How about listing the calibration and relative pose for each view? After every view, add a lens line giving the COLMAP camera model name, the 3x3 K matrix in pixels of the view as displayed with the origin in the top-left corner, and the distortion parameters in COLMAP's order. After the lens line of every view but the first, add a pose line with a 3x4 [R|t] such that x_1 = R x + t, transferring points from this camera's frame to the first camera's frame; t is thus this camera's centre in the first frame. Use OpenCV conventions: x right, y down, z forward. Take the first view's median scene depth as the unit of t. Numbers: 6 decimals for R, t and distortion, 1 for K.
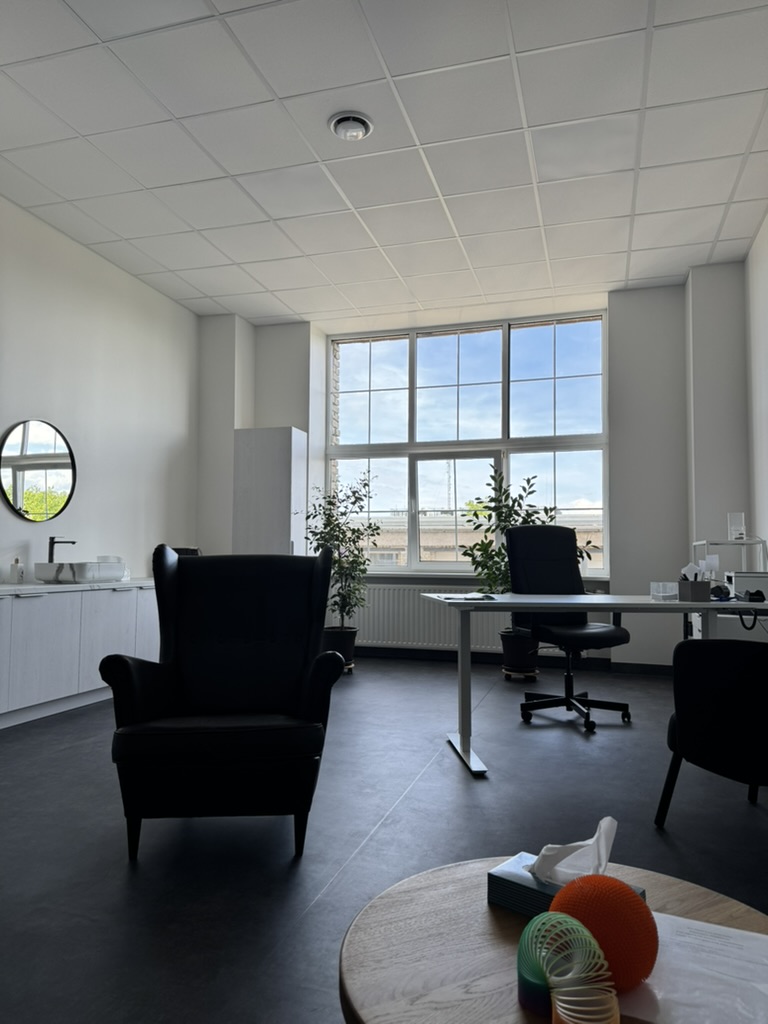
lens RADIAL K [[716.3, 0, 392.1], [0, 716.3, 508.1], [0, 0, 1]] dist [0.166234, -0.171964]
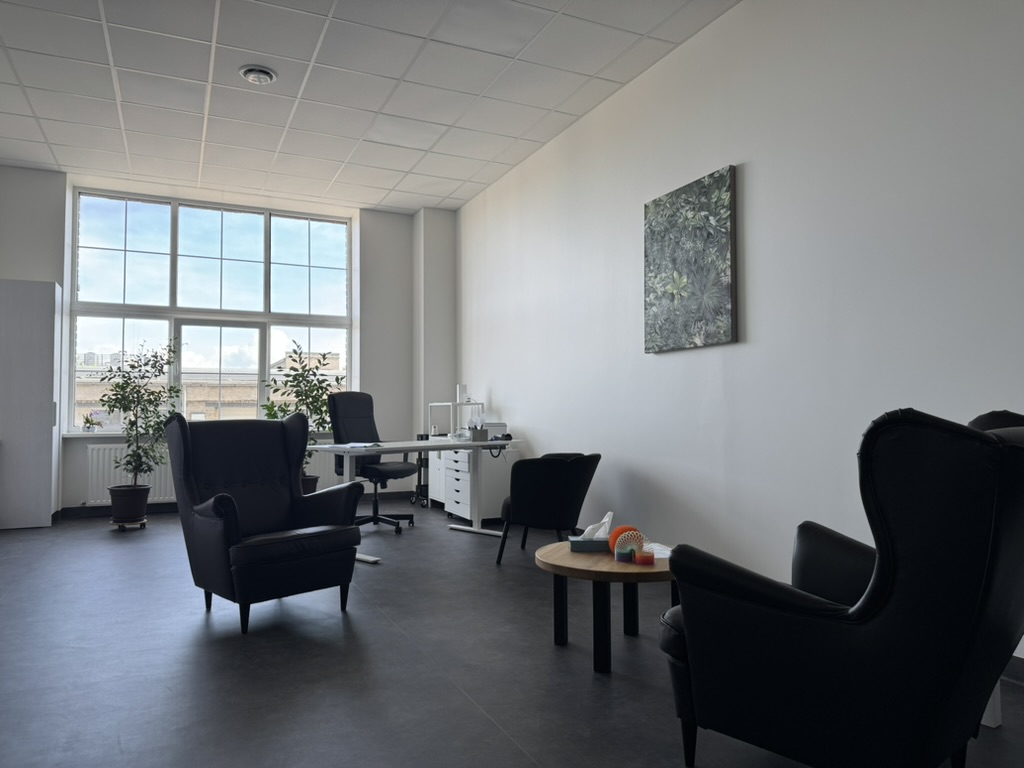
lens RADIAL K [[716.3, 0, 517.4], [0, 716.3, 379.3], [0, 0, 1]] dist [0.166234, -0.171964]
pose [[0.752665, 0.020255, 0.658092, -0.467076], [-0.038522, 0.999169, 0.013305, -0.030851], [-0.657276, -0.035365, 0.752820, -0.216482]]
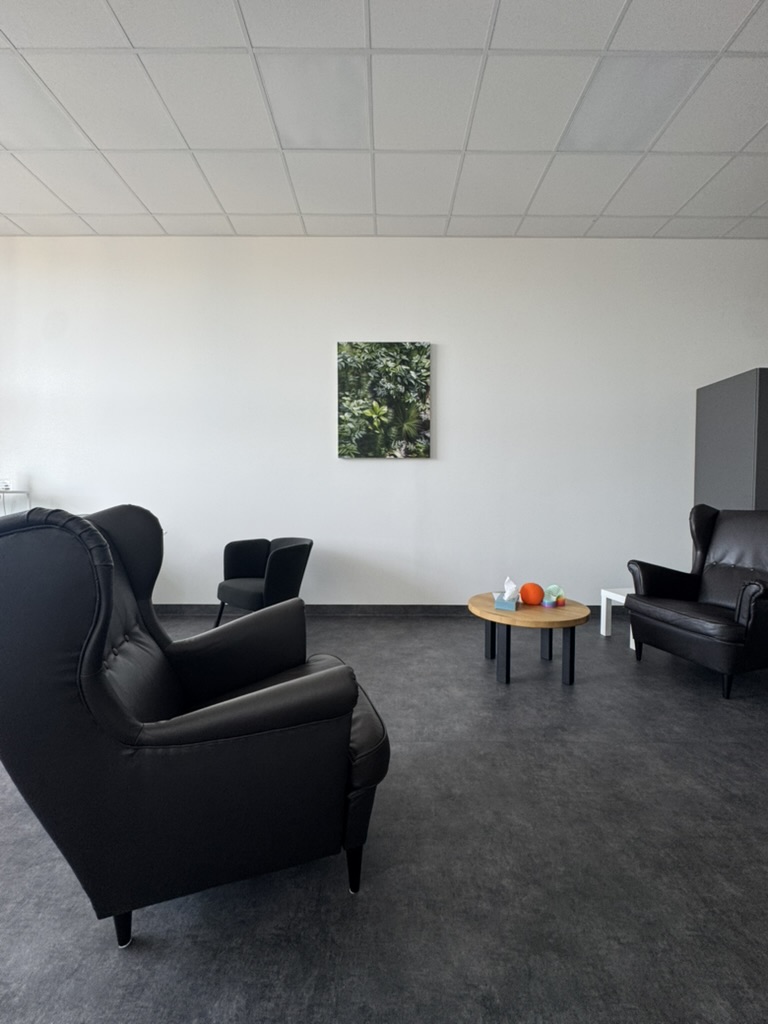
lens RADIAL K [[409.6, 0, 384.0], [0, 409.6, 512.0], [0, 0, 1]] dist [-0.000117, -0.000036]
pose [[-0.273667, -0.036422, 0.961135, -0.415080], [-0.074177, 0.997106, 0.016664, 0.022337], [-0.958960, -0.066733, -0.275577, 0.586913]]
